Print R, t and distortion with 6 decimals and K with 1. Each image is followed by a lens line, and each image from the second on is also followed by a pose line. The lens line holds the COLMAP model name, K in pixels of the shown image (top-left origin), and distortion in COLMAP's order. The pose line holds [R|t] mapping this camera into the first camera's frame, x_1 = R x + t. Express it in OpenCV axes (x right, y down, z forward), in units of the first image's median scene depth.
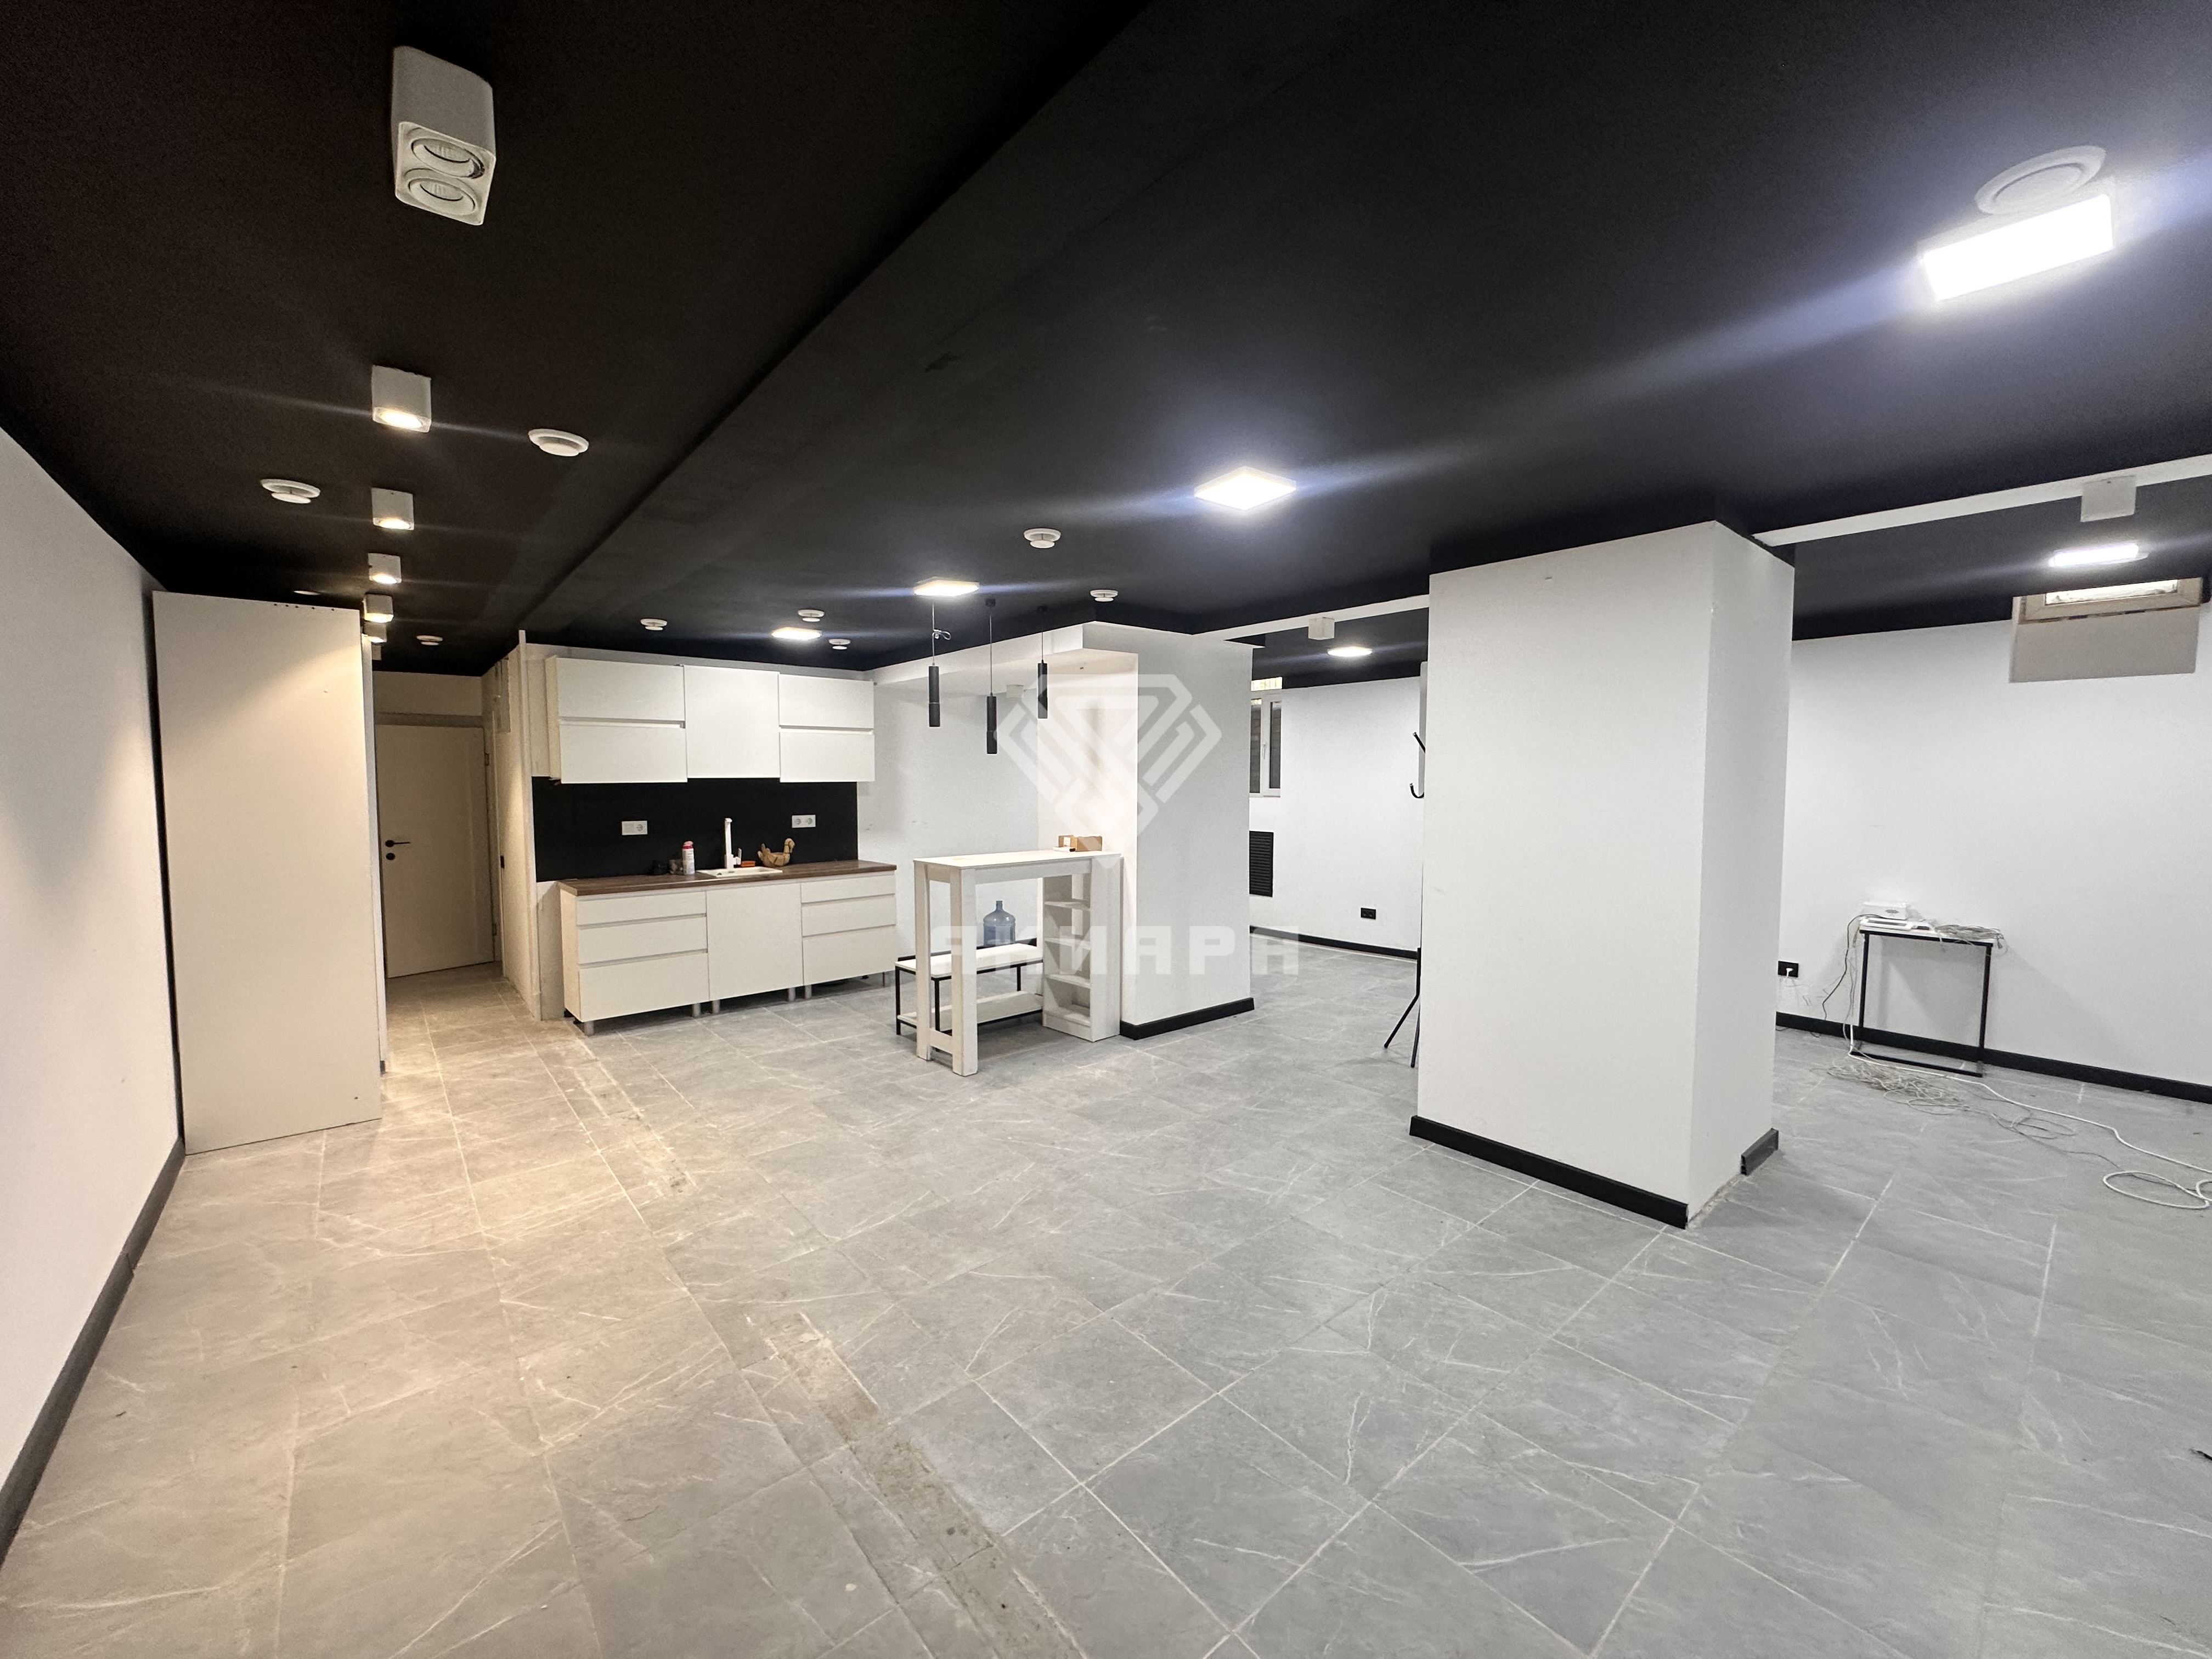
lens RADIAL K [[877.5, 0, 1106.0], [0, 877.5, 831.8], [0, 0, 1]] dist [-0.001909, -0.000234]
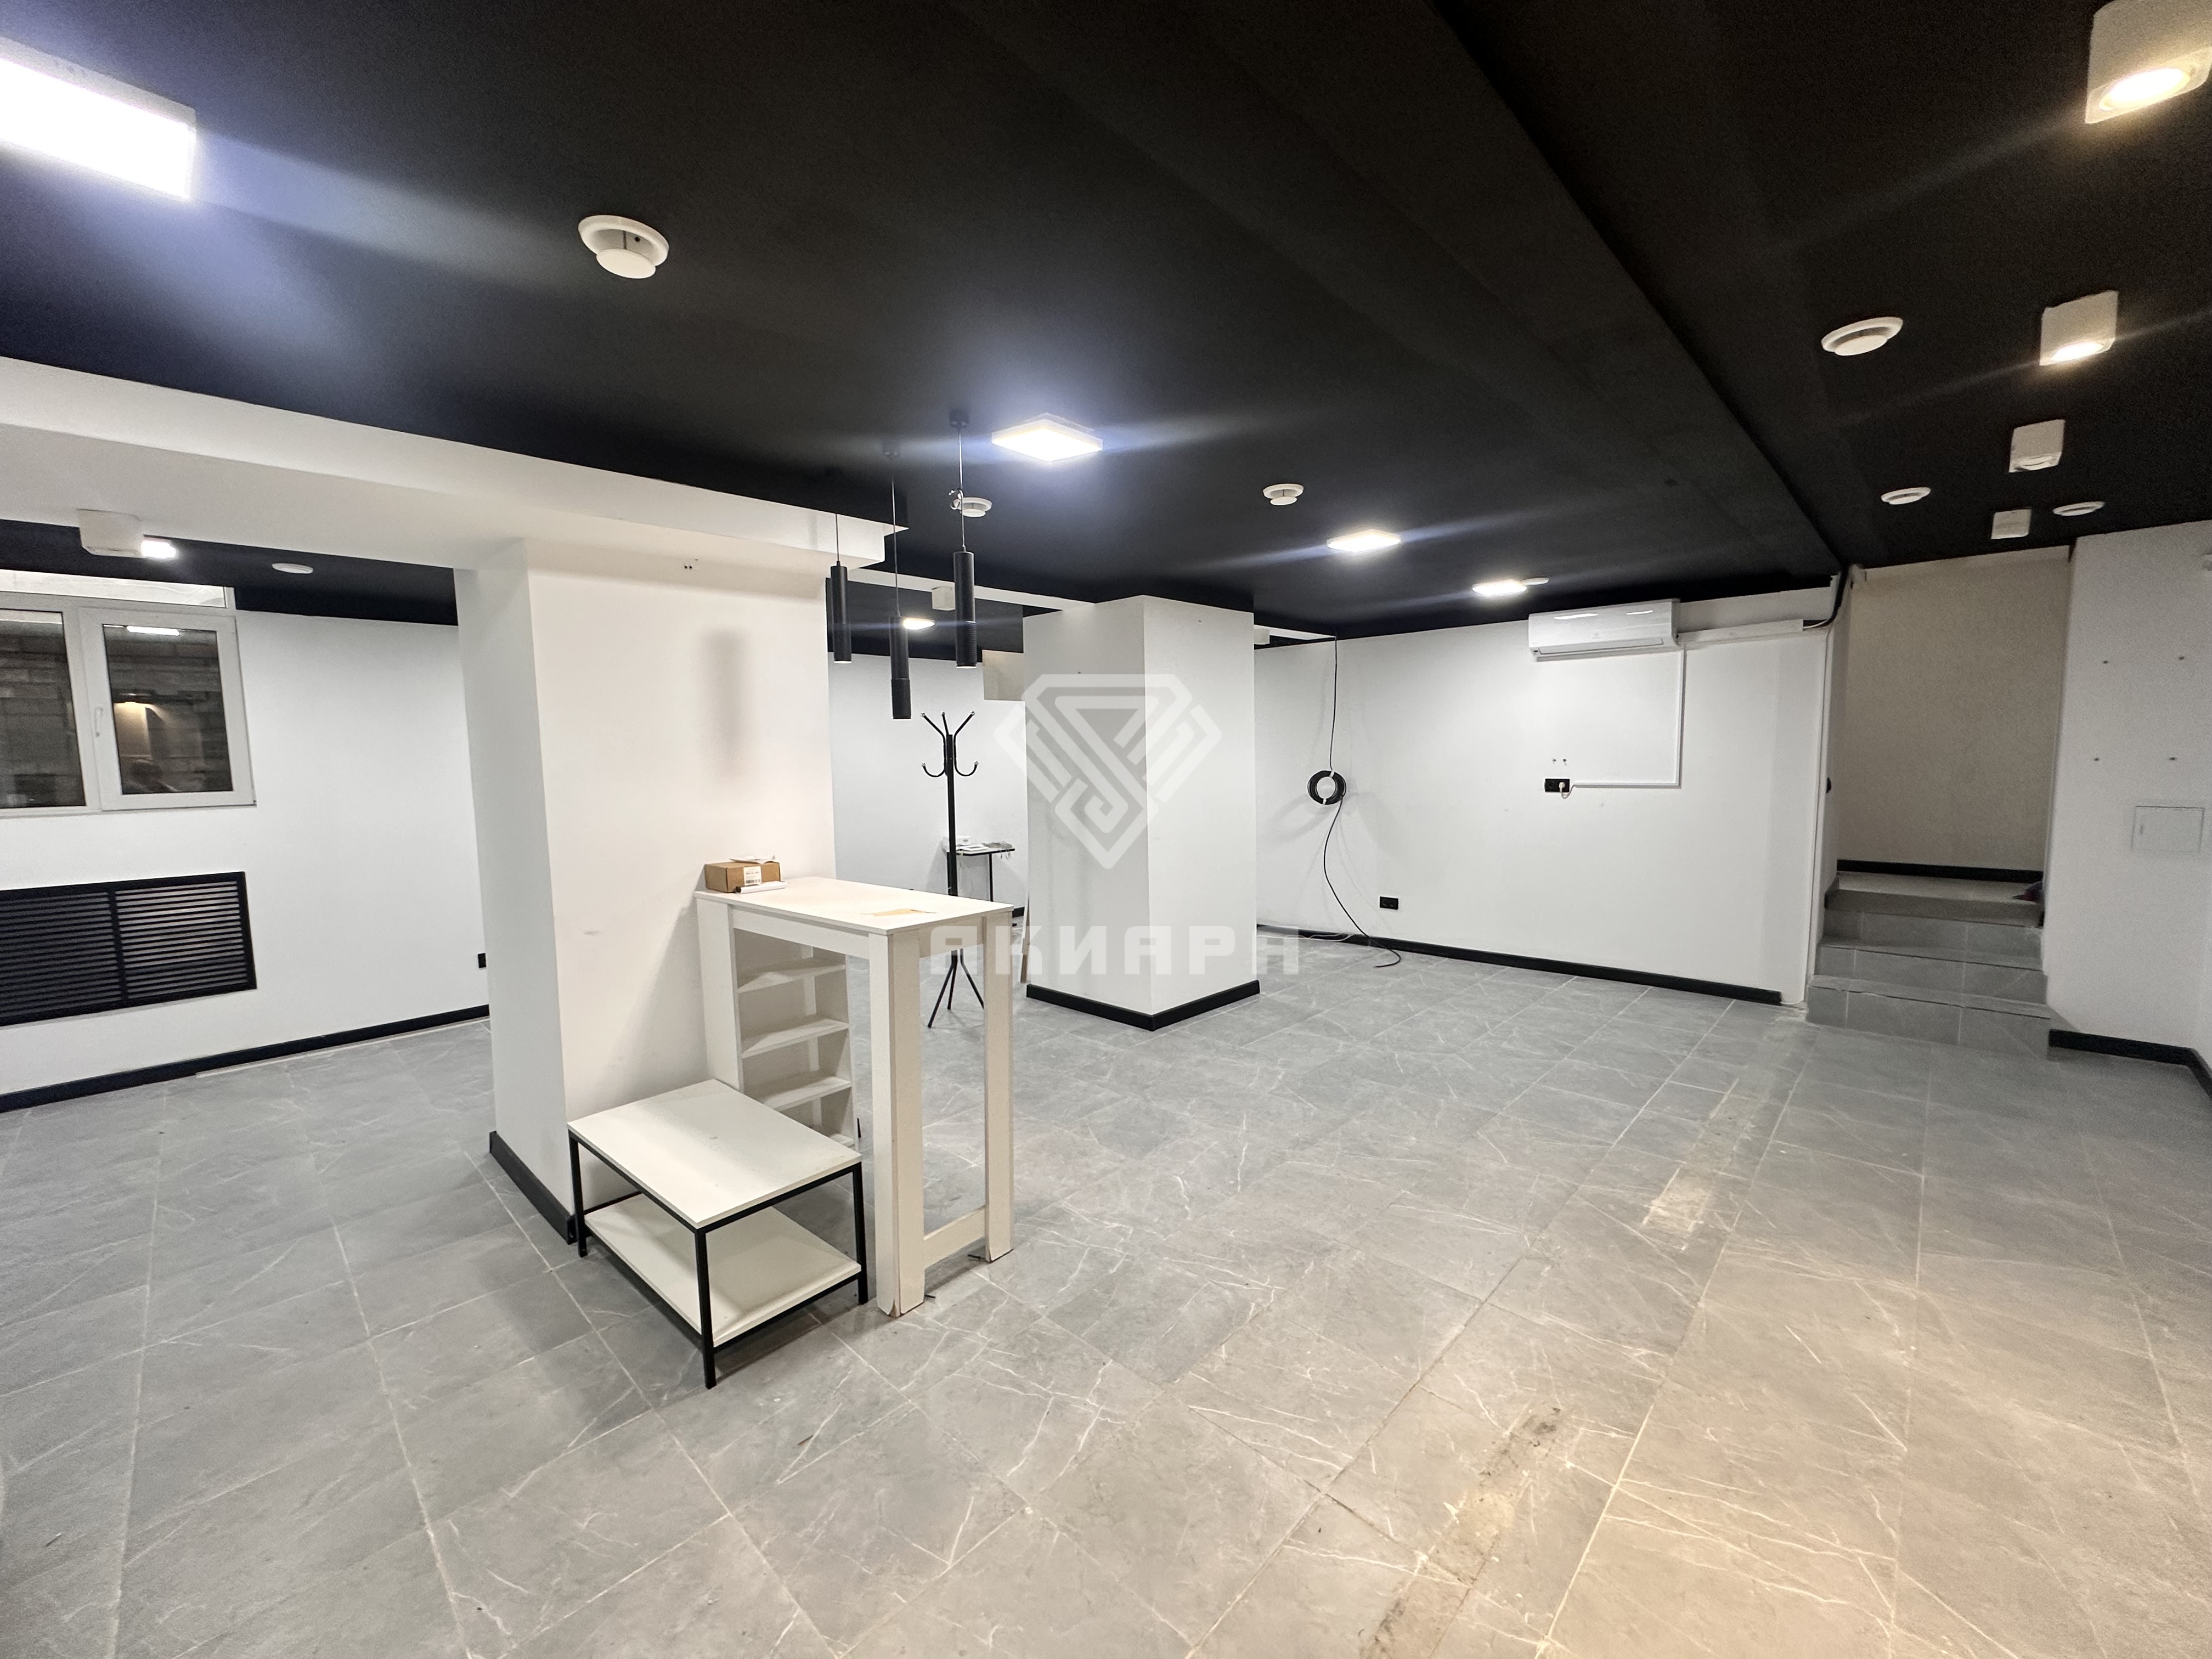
lens RADIAL K [[877.5, 0, 1110.6], [0, 877.5, 829.5], [0, 0, 1]] dist [-0.001909, -0.000234]
pose [[-0.100239, -0.087345, 0.991122, -0.805191], [0.080278, 0.992182, 0.095557, -0.068218], [-0.991720, 0.089144, -0.092444, 1.037149]]
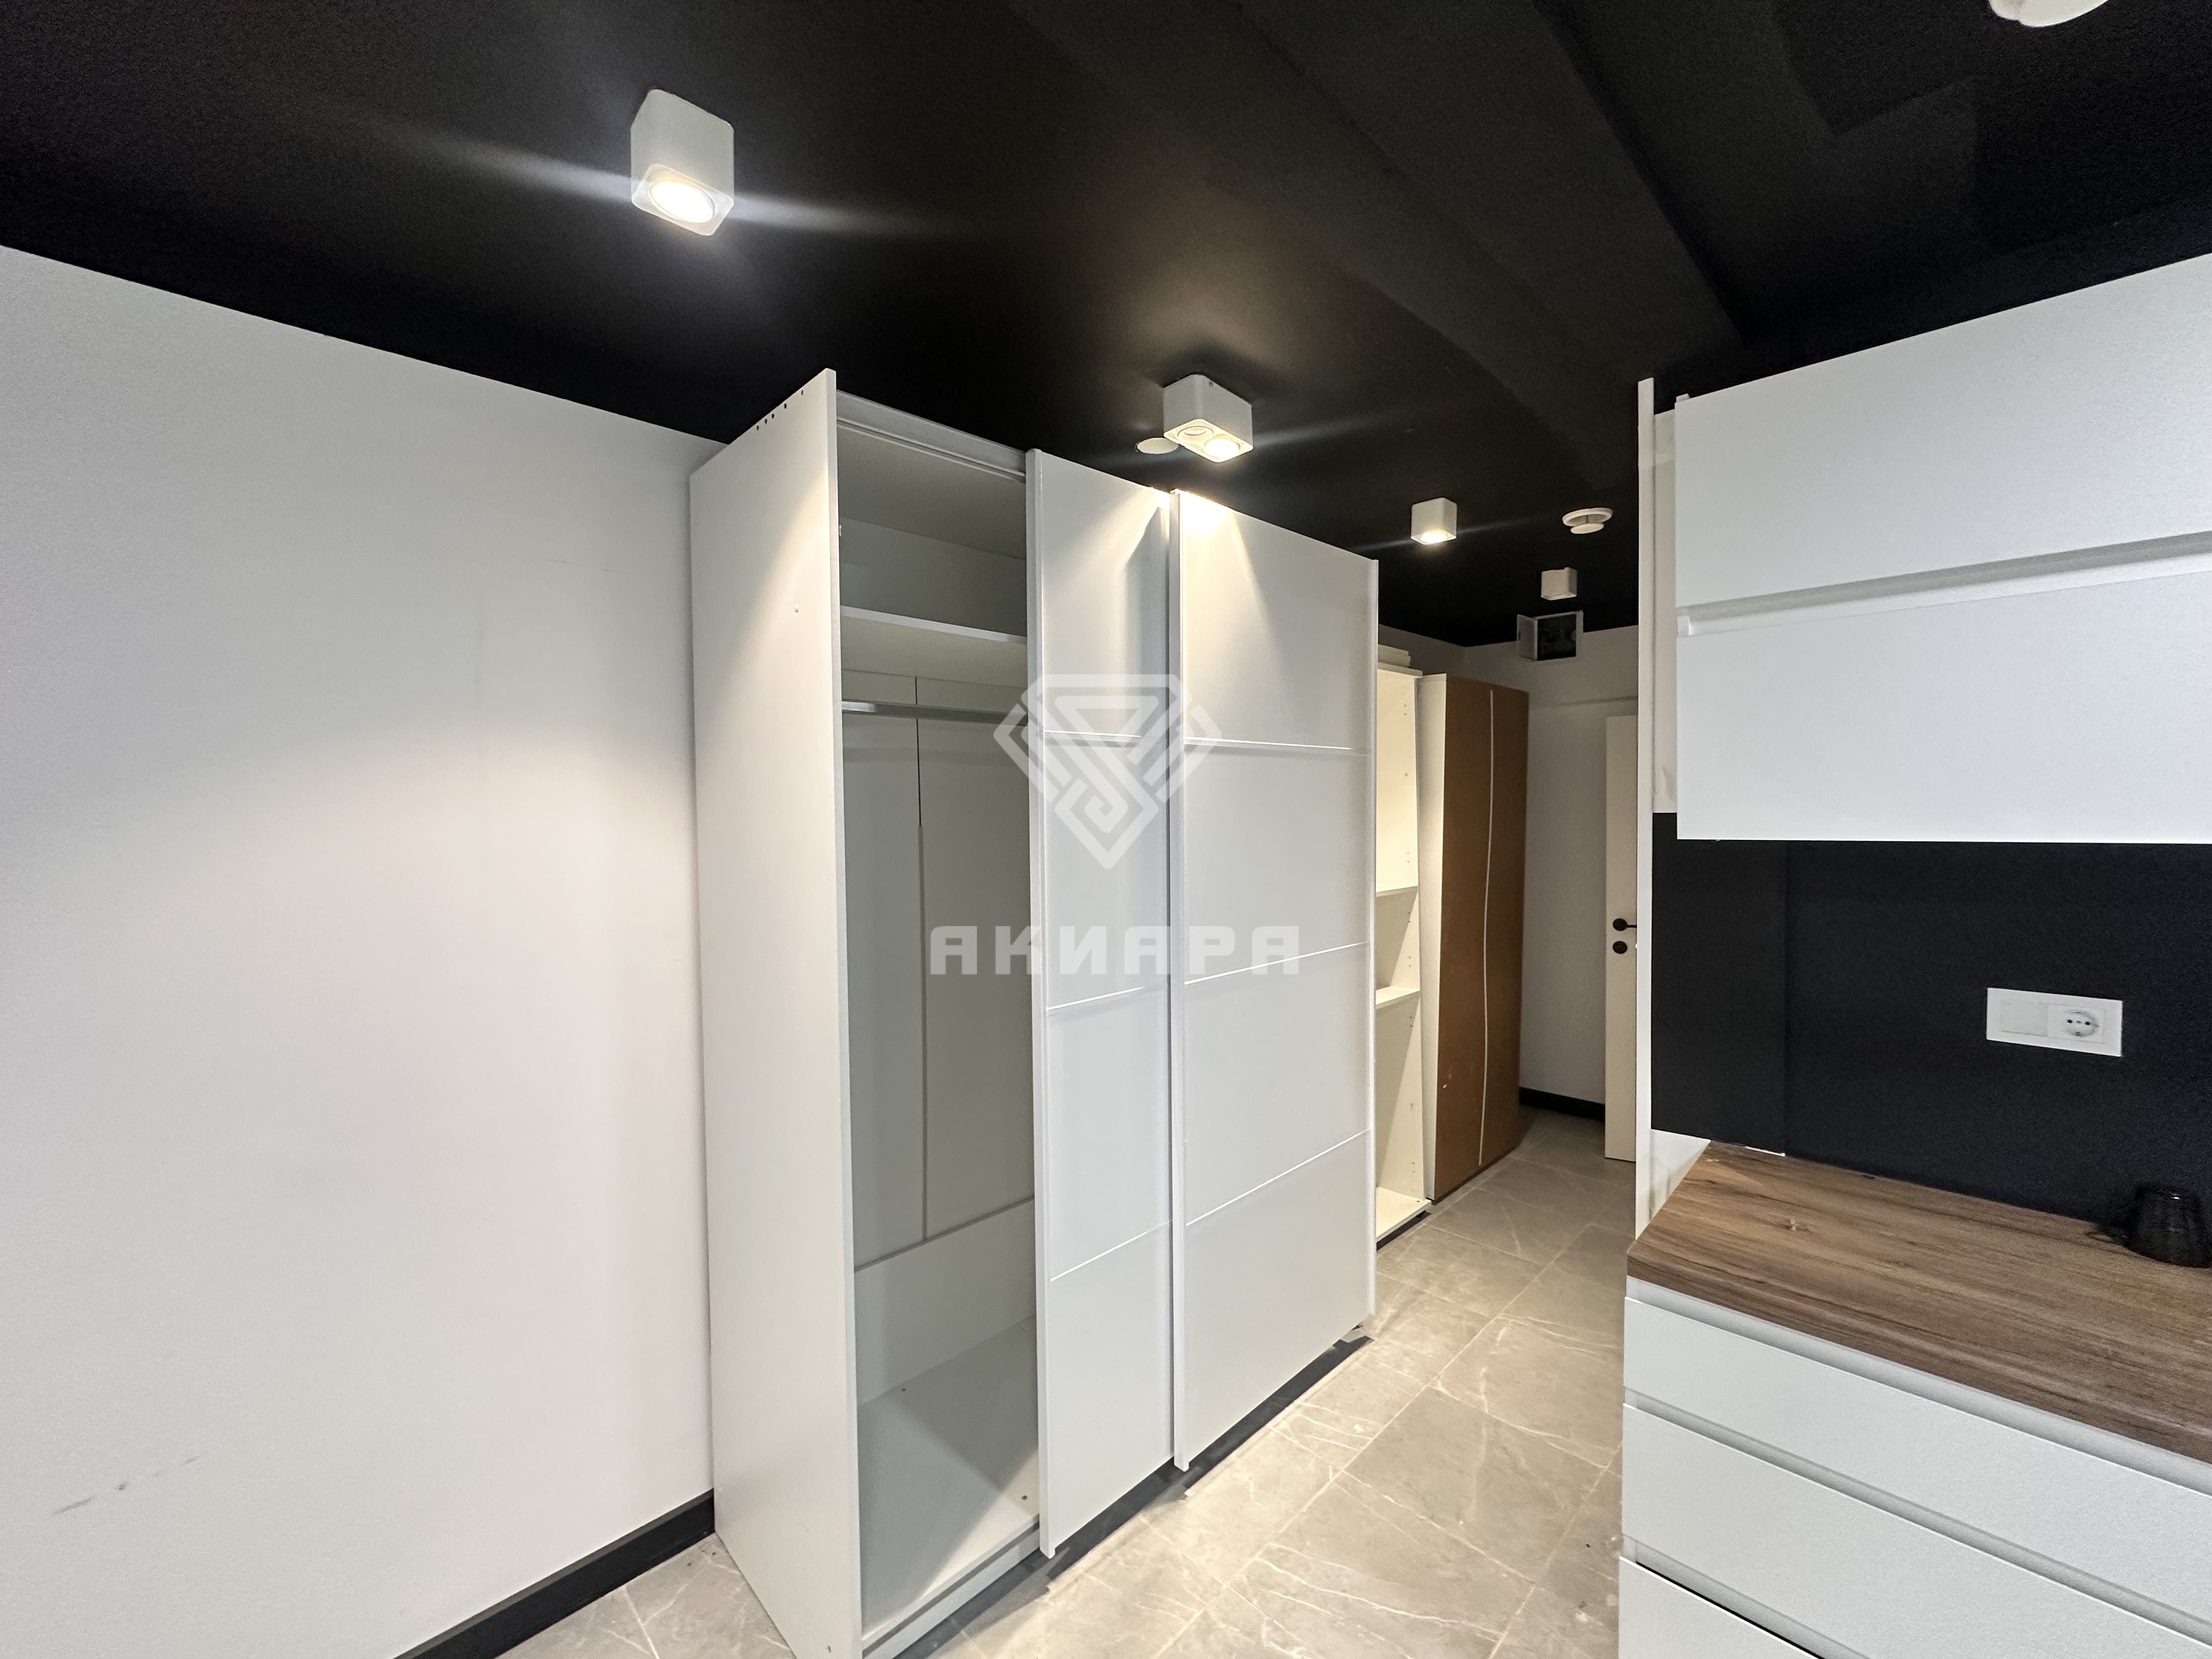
lens RADIAL K [[877.5, 0, 1117.9], [0, 877.5, 827.7], [0, 0, 1]] dist [-0.001909, -0.000234]
pose [[0.069167, 0.024188, -0.997312, -0.433174], [-0.053302, 0.998368, 0.020516, -0.069171], [0.996180, 0.051740, 0.070344, 0.998184]]
